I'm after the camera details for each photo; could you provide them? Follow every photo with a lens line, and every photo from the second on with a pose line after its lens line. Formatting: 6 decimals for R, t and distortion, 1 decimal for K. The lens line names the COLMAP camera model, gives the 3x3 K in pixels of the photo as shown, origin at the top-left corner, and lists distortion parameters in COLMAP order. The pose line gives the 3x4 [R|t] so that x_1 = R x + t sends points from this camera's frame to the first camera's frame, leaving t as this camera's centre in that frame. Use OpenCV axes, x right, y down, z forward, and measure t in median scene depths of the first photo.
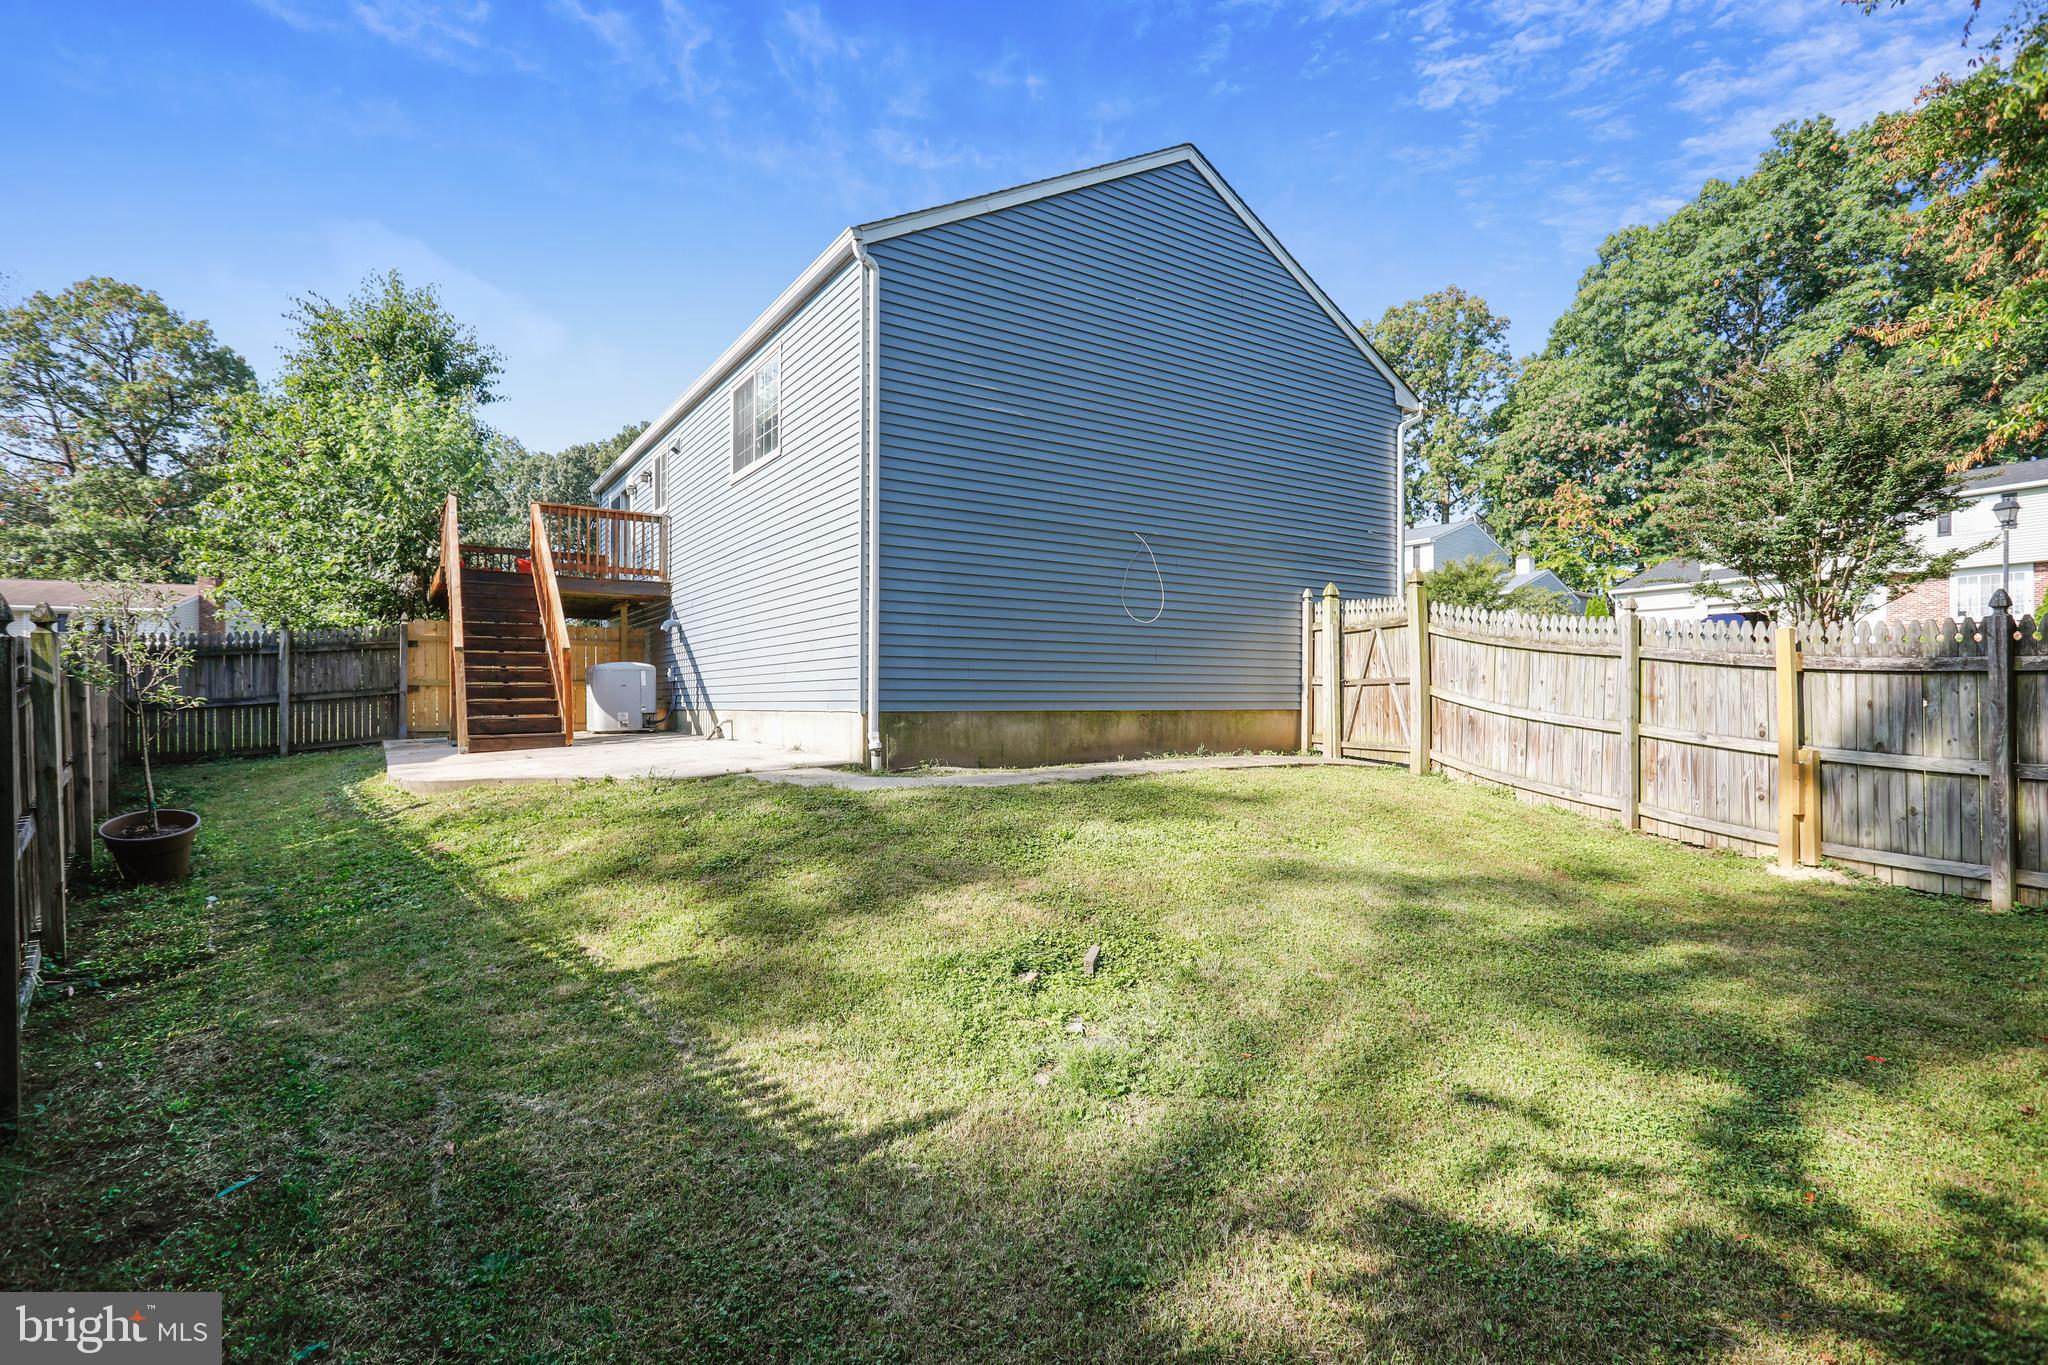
lens RADIAL K [[975.2, 0, 1016.8], [0, 975.2, 698.4], [0, 0, 1]] dist [-0.008485, 0.001007]
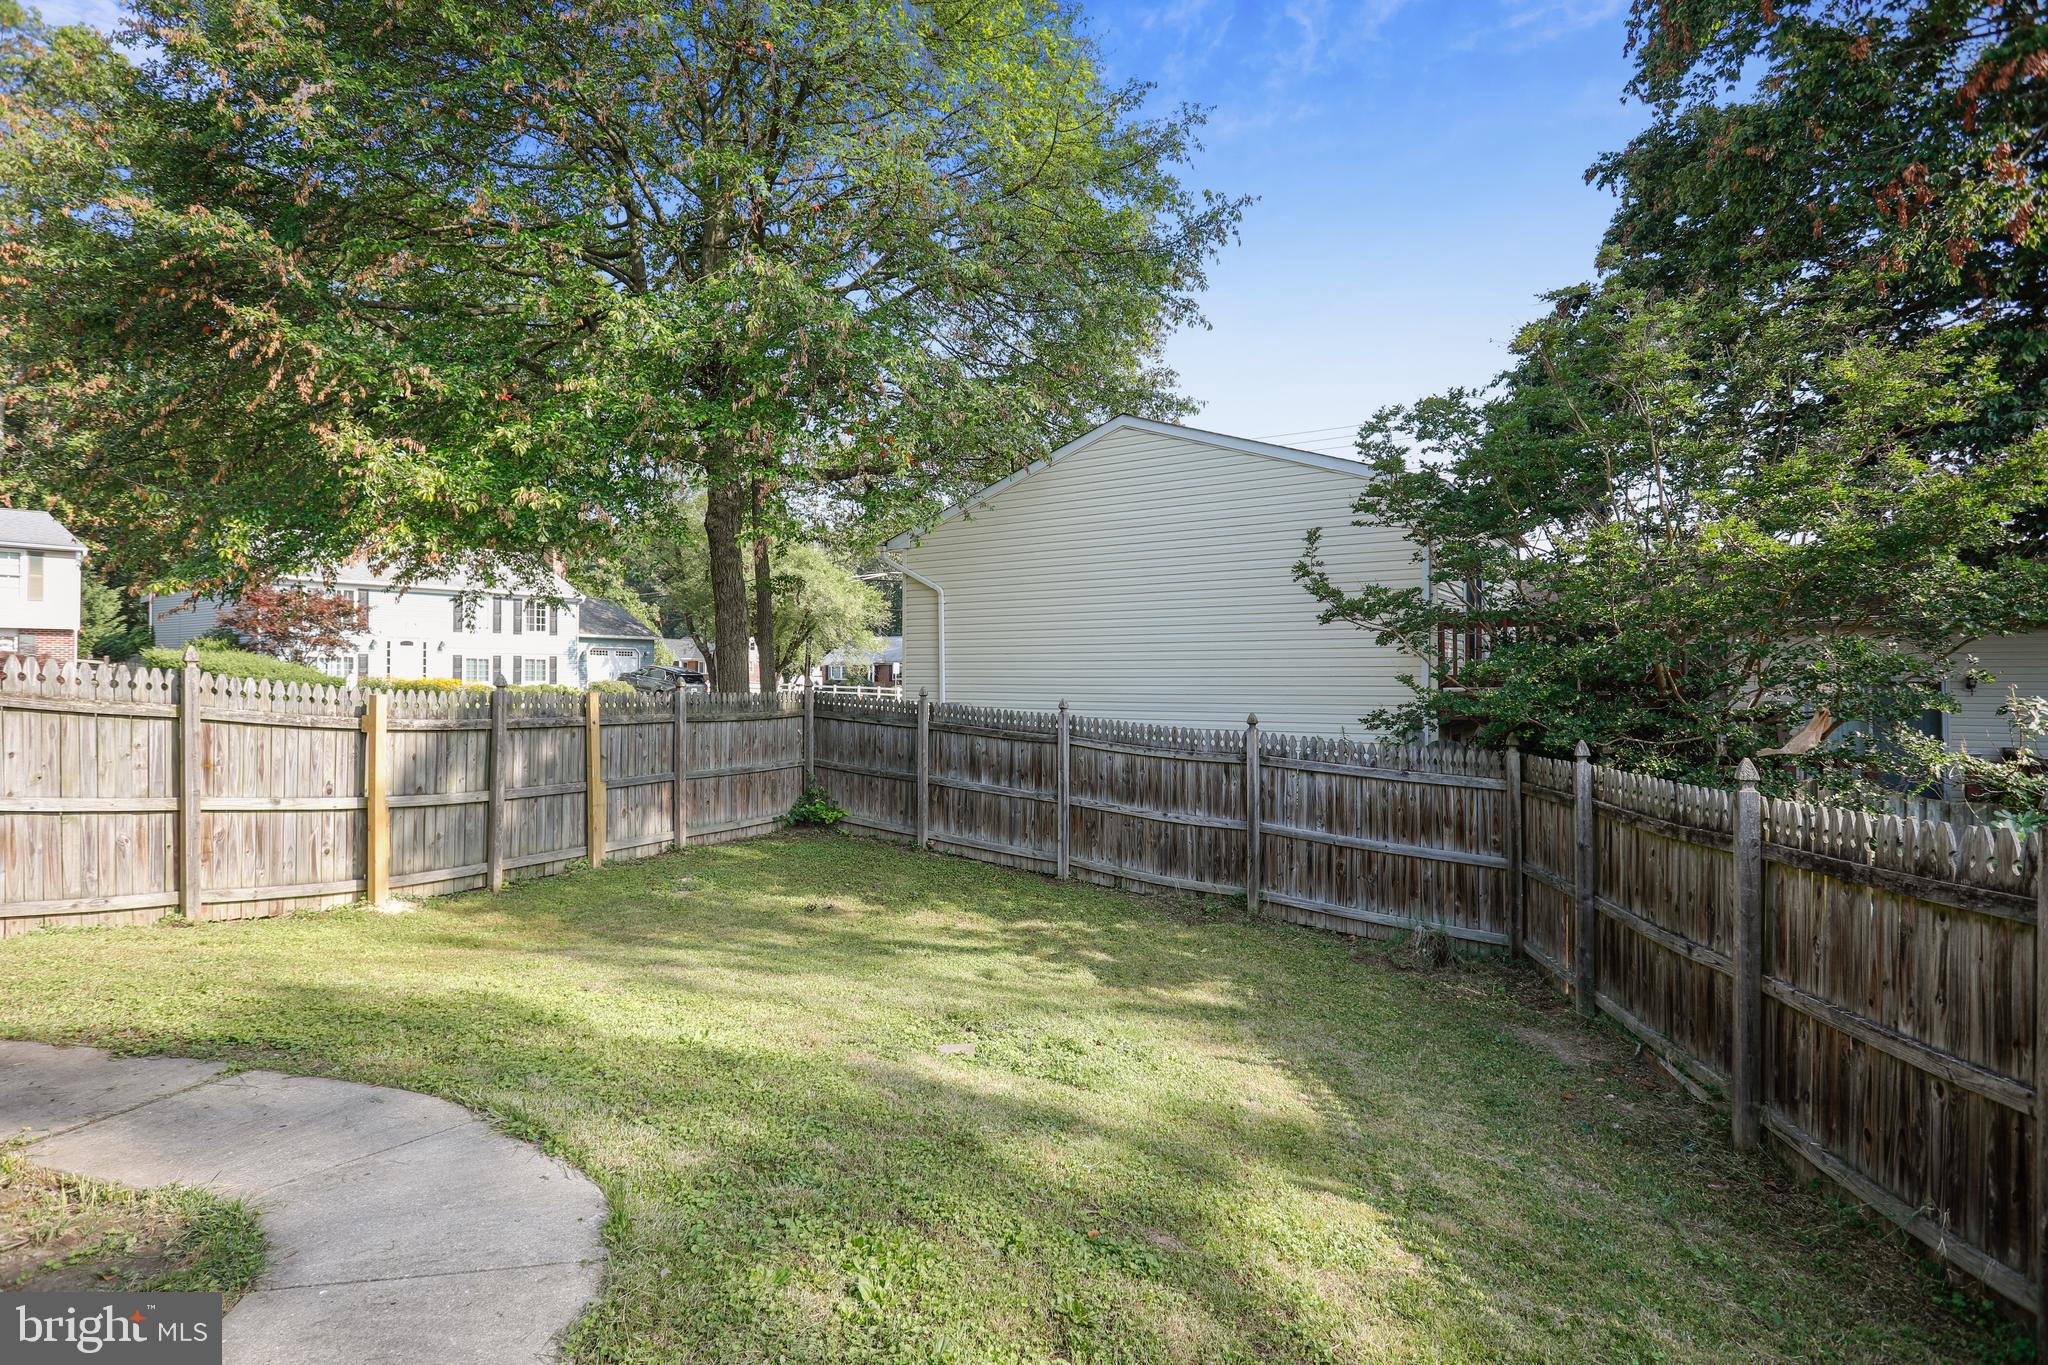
lens RADIAL K [[975.2, 0, 1021.0], [0, 975.2, 676.9], [0, 0, 1]] dist [-0.008485, 0.001007]
pose [[-0.634333, -0.002486, 0.773056, -0.498784], [-0.005269, 0.999986, -0.001108, -0.086054], [-0.773042, -0.004776, -0.634337, 1.032855]]
